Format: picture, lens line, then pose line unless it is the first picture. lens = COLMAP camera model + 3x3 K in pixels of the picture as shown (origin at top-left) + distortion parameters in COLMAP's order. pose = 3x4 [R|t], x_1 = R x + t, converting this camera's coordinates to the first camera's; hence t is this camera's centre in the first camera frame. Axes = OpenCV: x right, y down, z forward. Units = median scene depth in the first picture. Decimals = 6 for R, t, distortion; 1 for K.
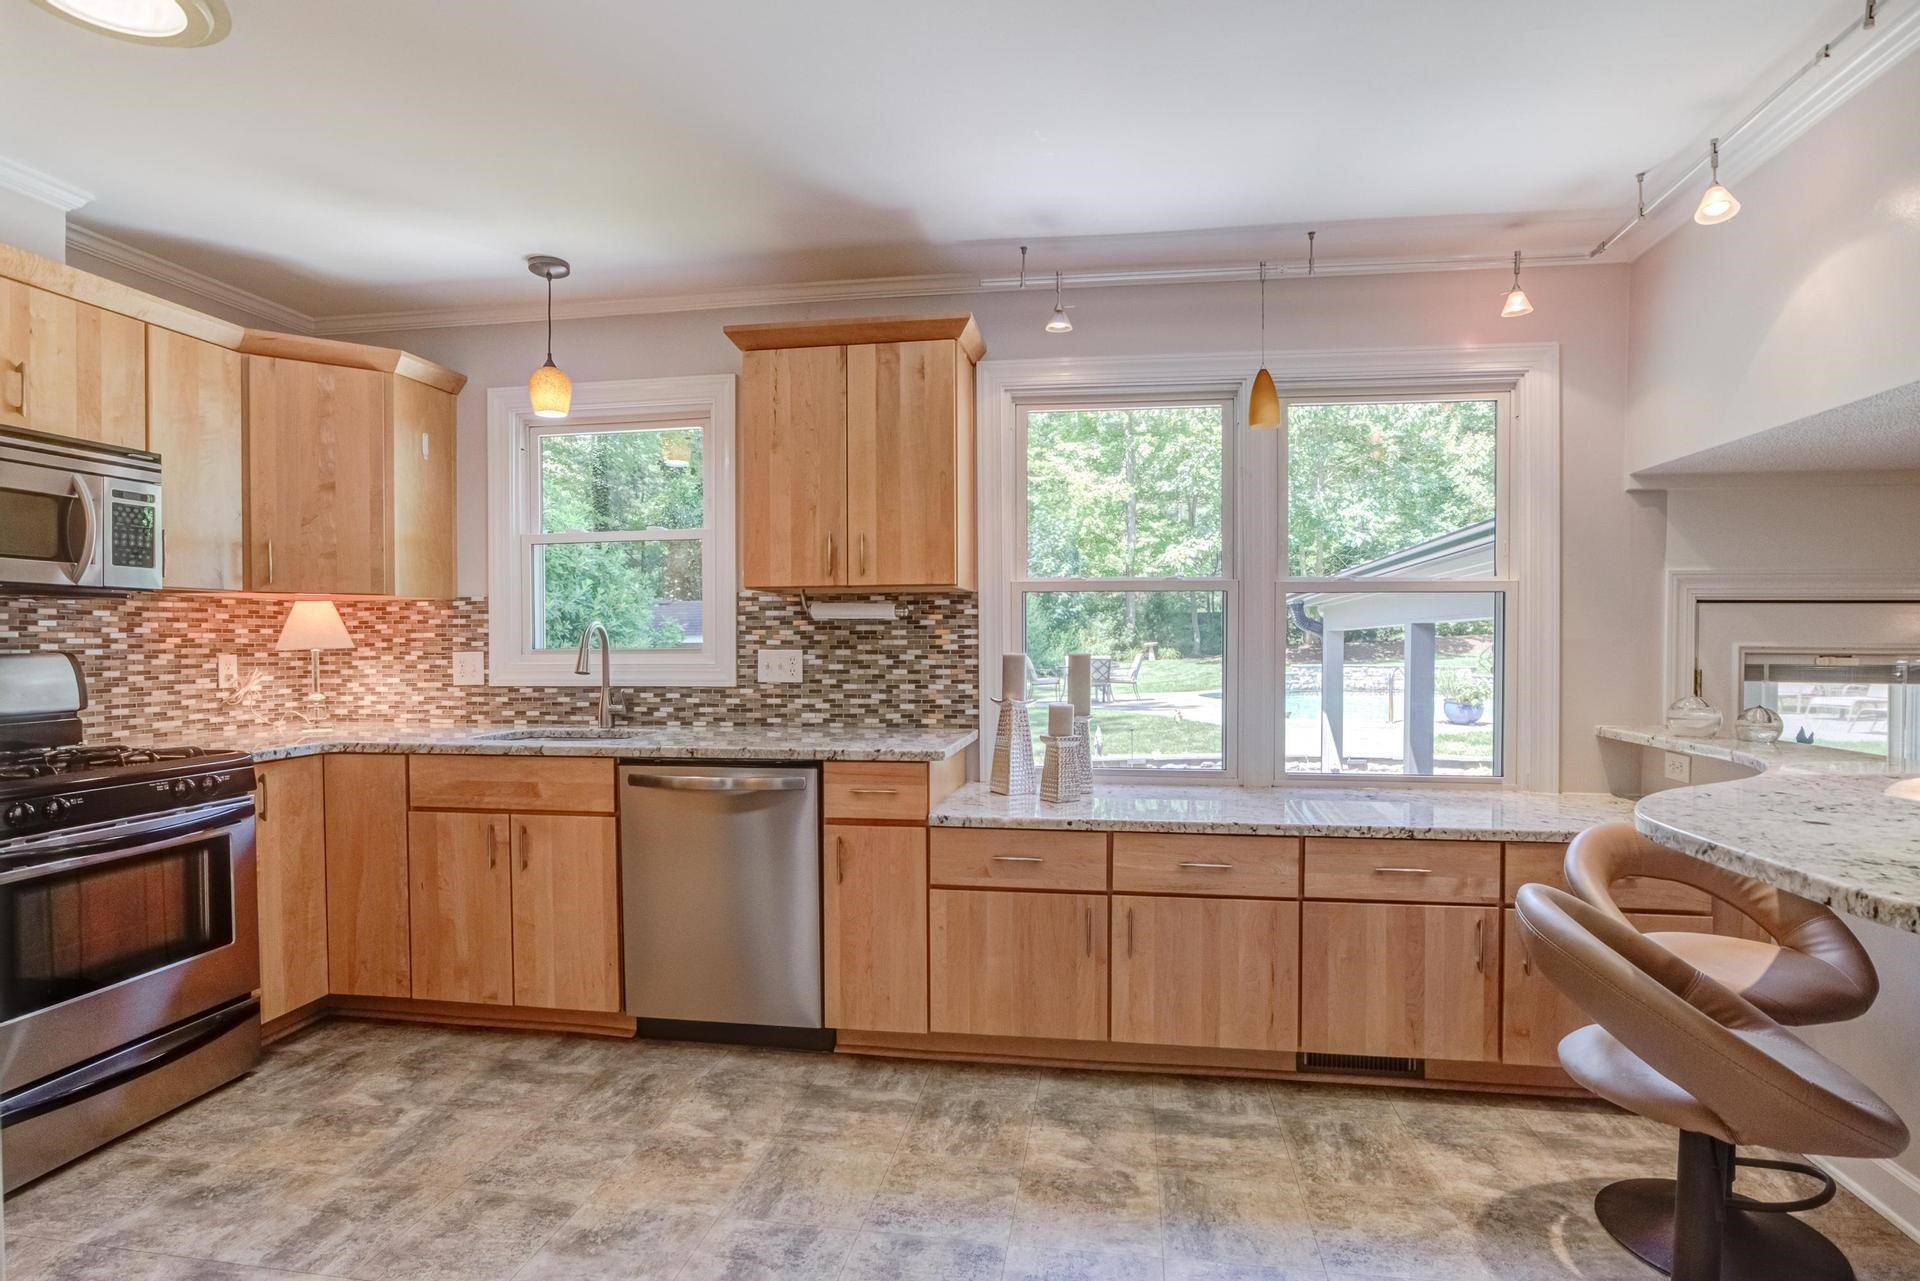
lens RADIAL K [[965.4, 0, 952.1], [0, 965.4, 651.4], [0, 0, 1]] dist [-0.010777, 0.006687]
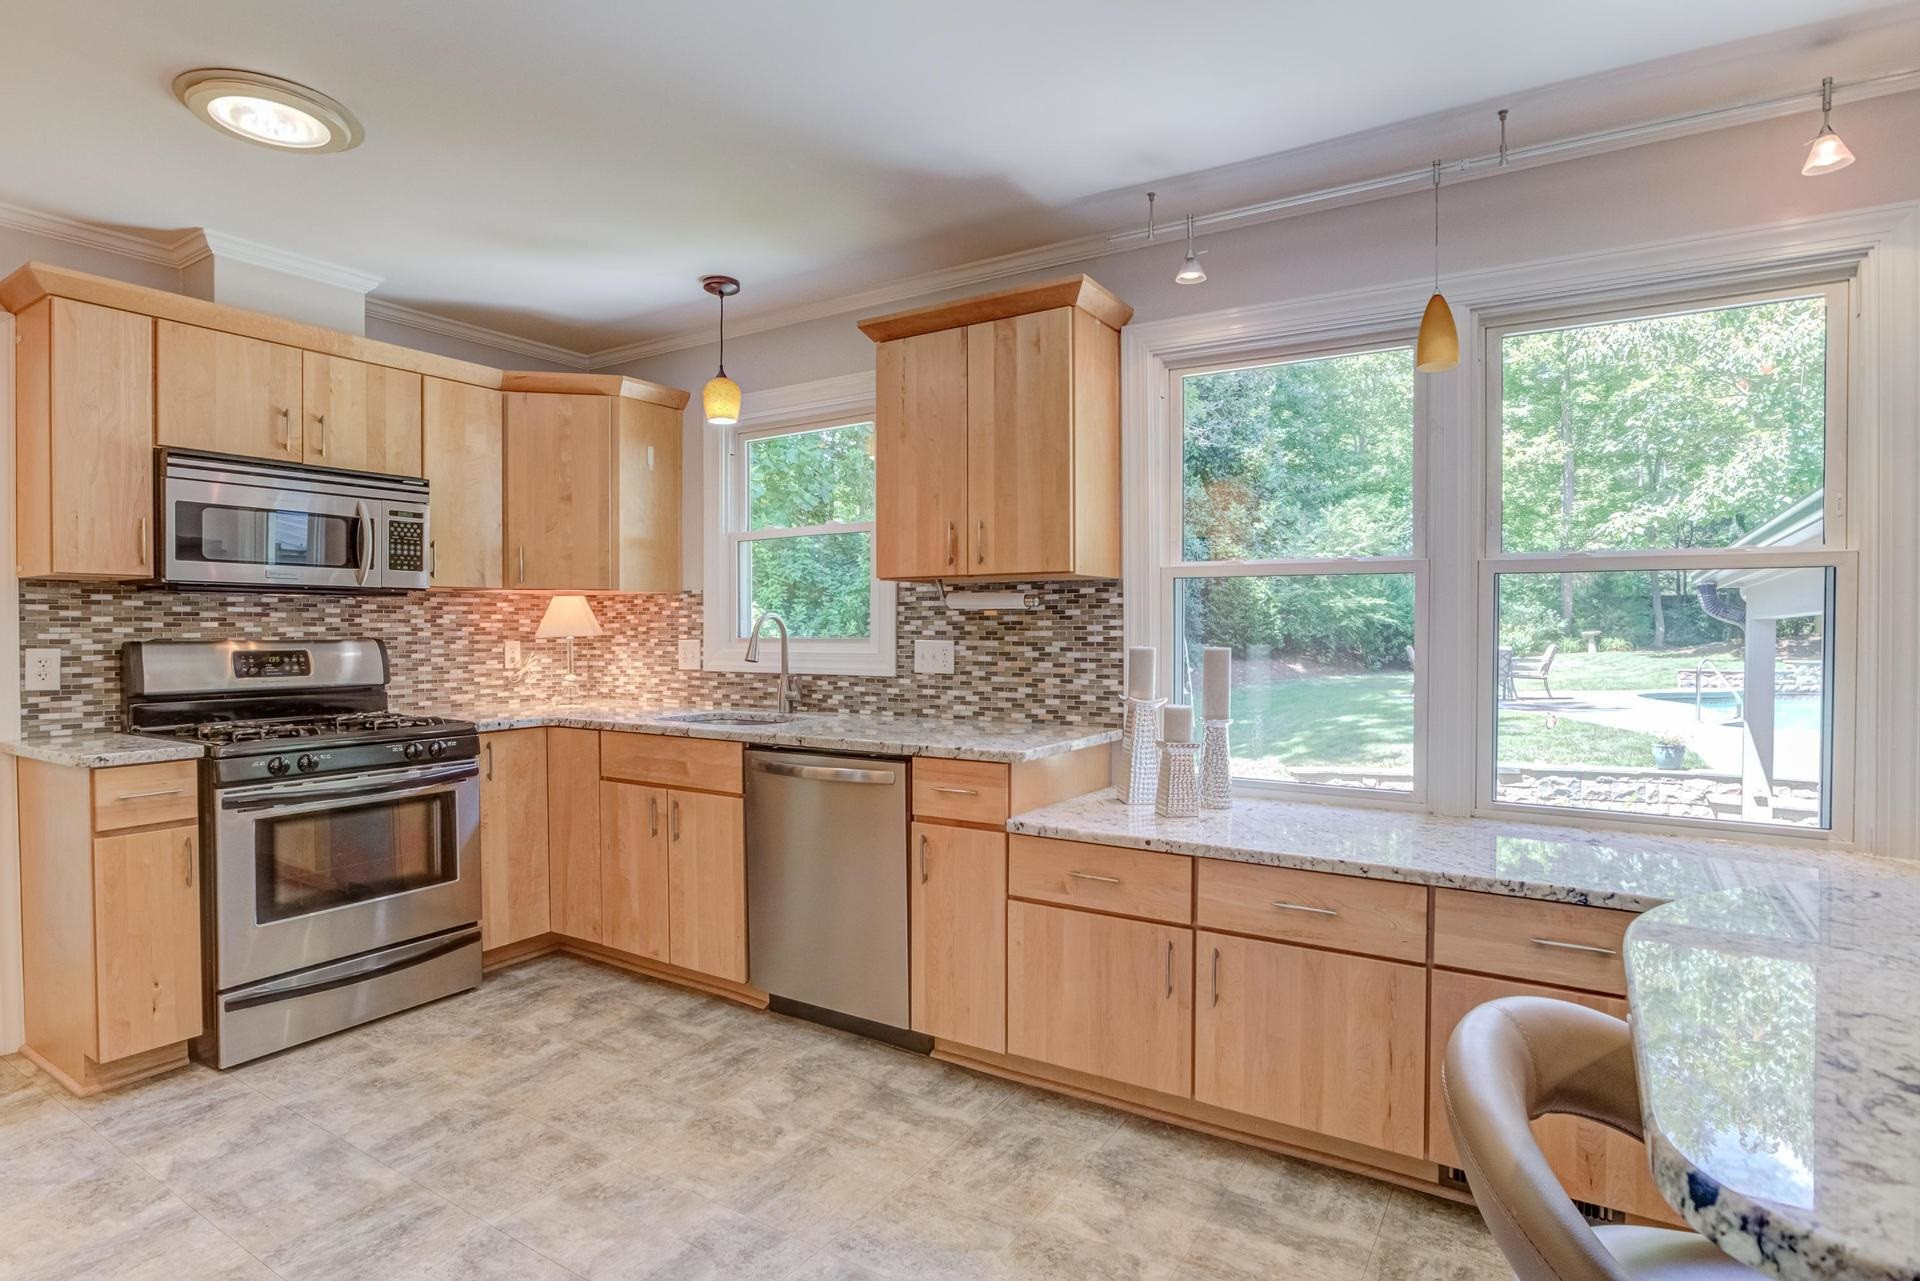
lens RADIAL K [[965.4, 0, 972.2], [0, 965.4, 636.3], [0, 0, 1]] dist [-0.010777, 0.006687]
pose [[0.922658, 0.006641, -0.385561, 0.267688], [-0.007275, 0.999974, -0.000185, -0.006727], [0.385550, 0.002976, 0.922682, 0.111551]]
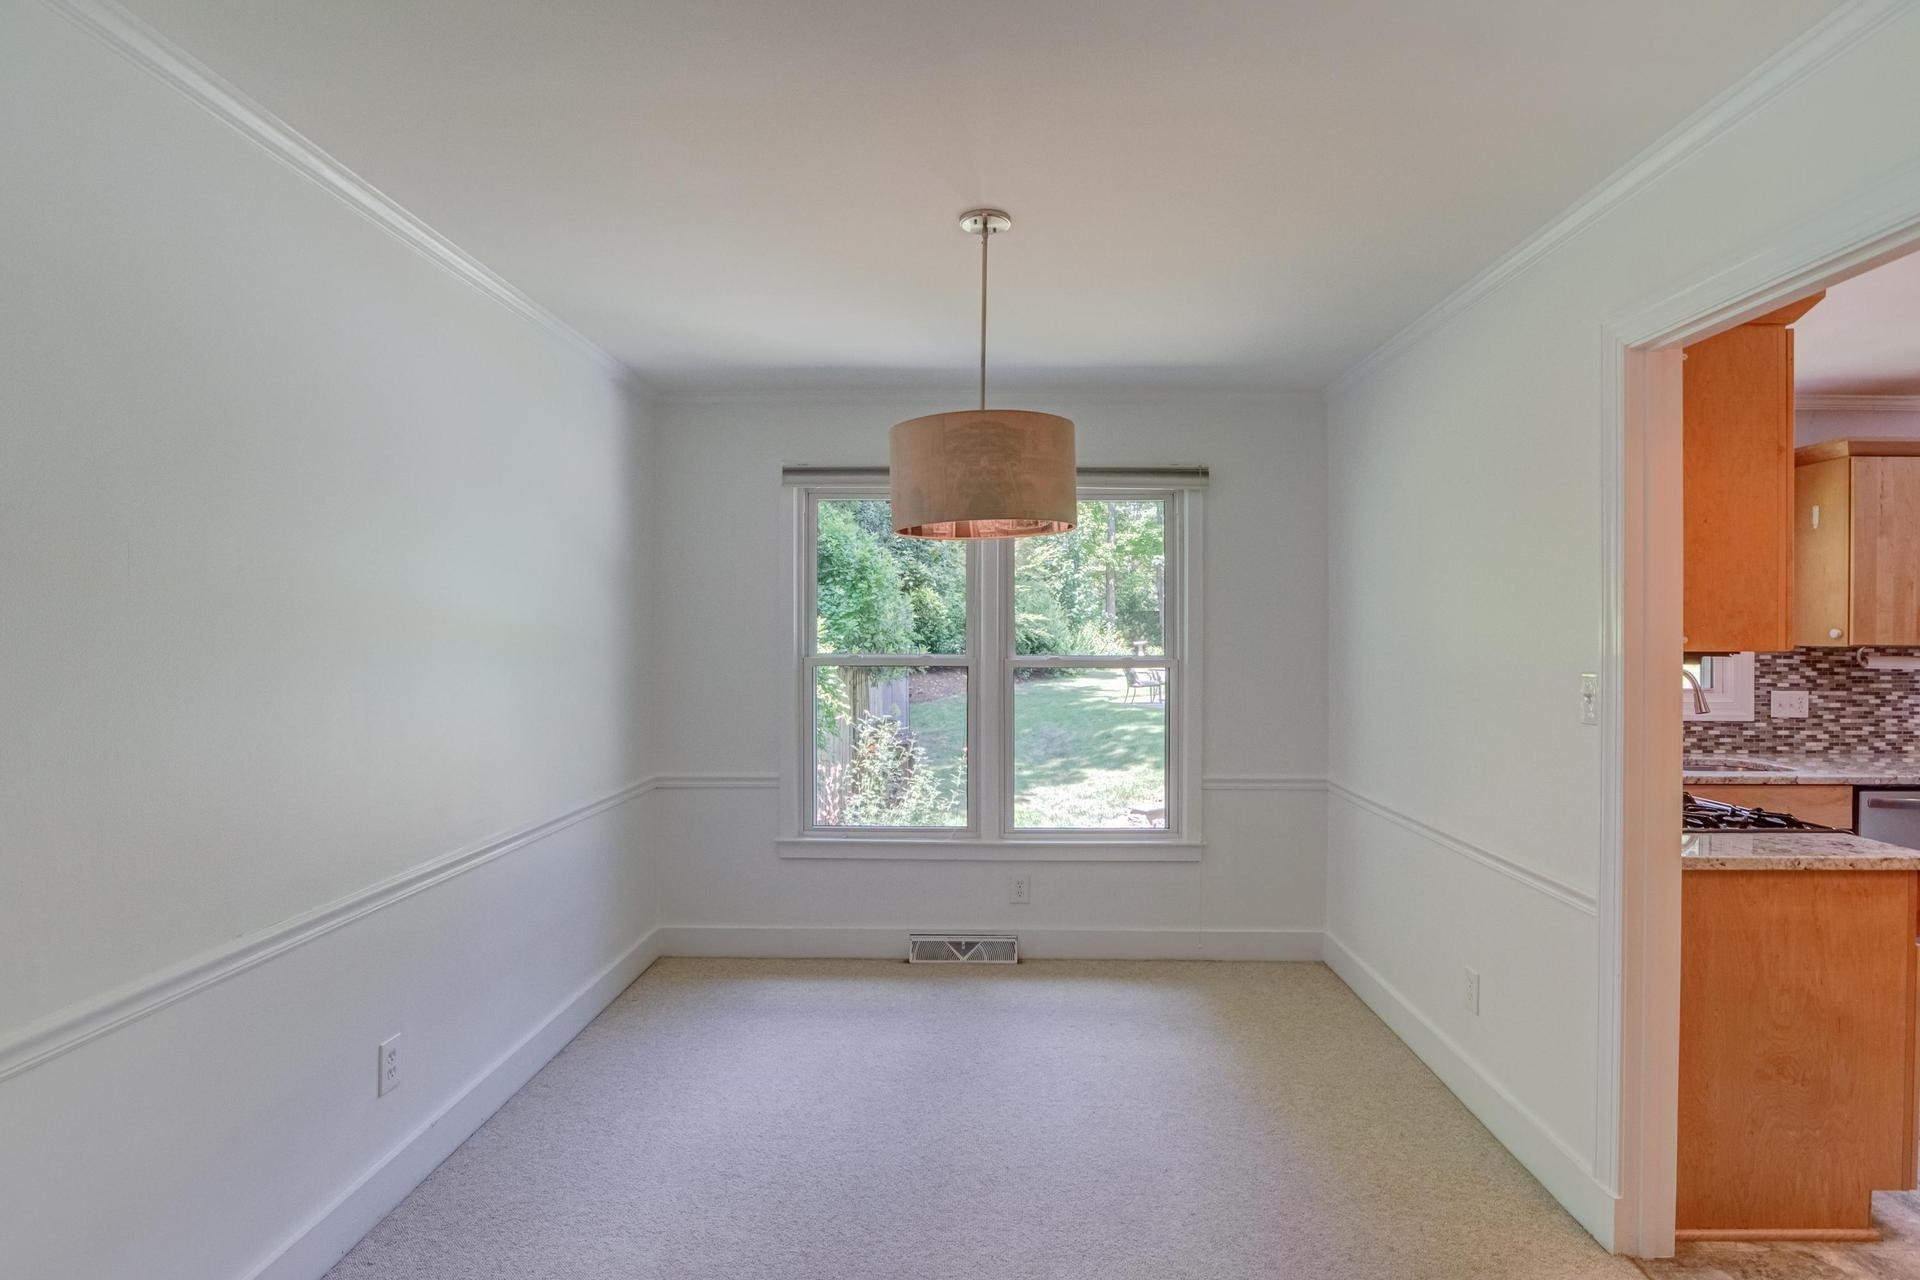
lens RADIAL K [[965.4, 0, 962.1], [0, 965.4, 633.2], [0, 0, 1]] dist [-0.010777, 0.006687]
pose [[0.990364, 0.006576, 0.138331, -1.552790], [-0.005131, 0.999928, -0.010805, -0.063317], [-0.138392, 0.009991, 0.990327, -0.076977]]
